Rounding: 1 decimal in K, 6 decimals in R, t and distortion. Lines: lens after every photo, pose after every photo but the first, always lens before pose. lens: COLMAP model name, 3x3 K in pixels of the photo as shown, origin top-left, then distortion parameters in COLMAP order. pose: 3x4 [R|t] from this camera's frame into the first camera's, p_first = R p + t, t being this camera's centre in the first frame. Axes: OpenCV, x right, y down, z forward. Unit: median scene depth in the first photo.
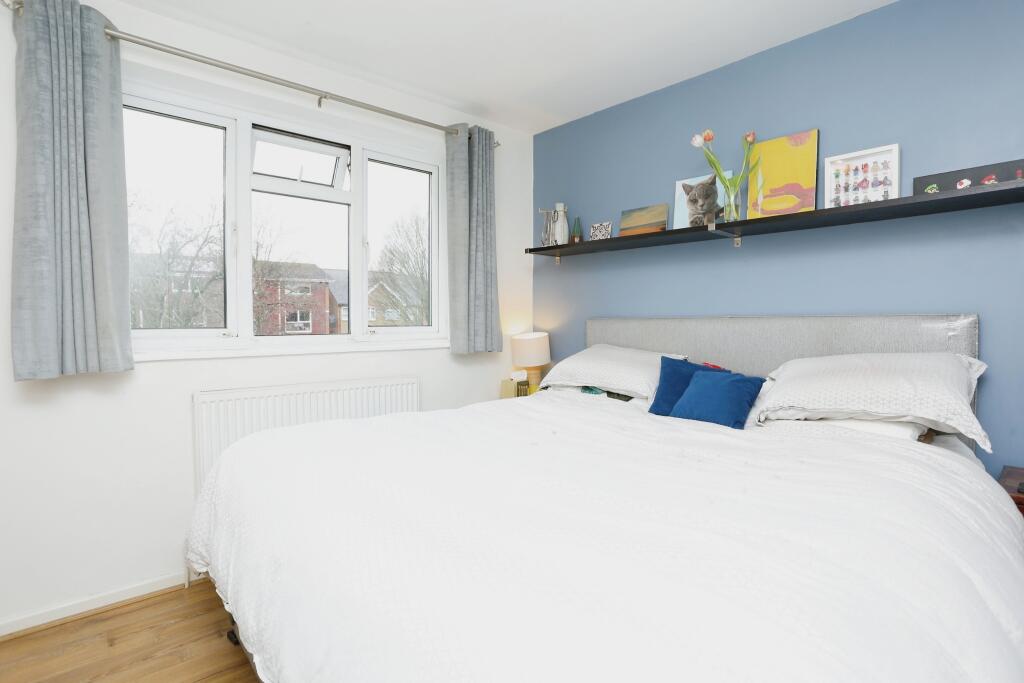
lens RADIAL K [[522.0, 0, 514.6], [0, 522.0, 324.0], [0, 0, 1]] dist [-0.061303, 0.038150]
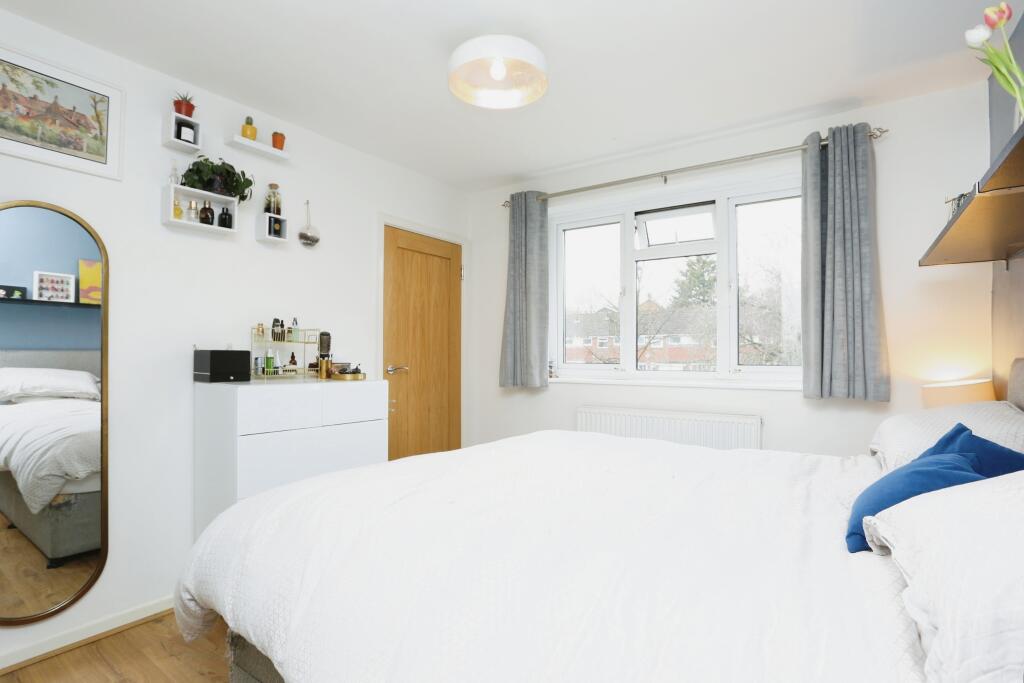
lens RADIAL K [[512.1, 0, 512.0], [0, 512.1, 341.5], [0, 0, 1]] dist [-0.029312, 0.000915]
pose [[0.230766, -0.021615, -0.972769, 0.606989], [-0.008167, 0.999675, -0.024150, -0.013428], [0.972975, 0.013518, 0.230514, 0.320993]]
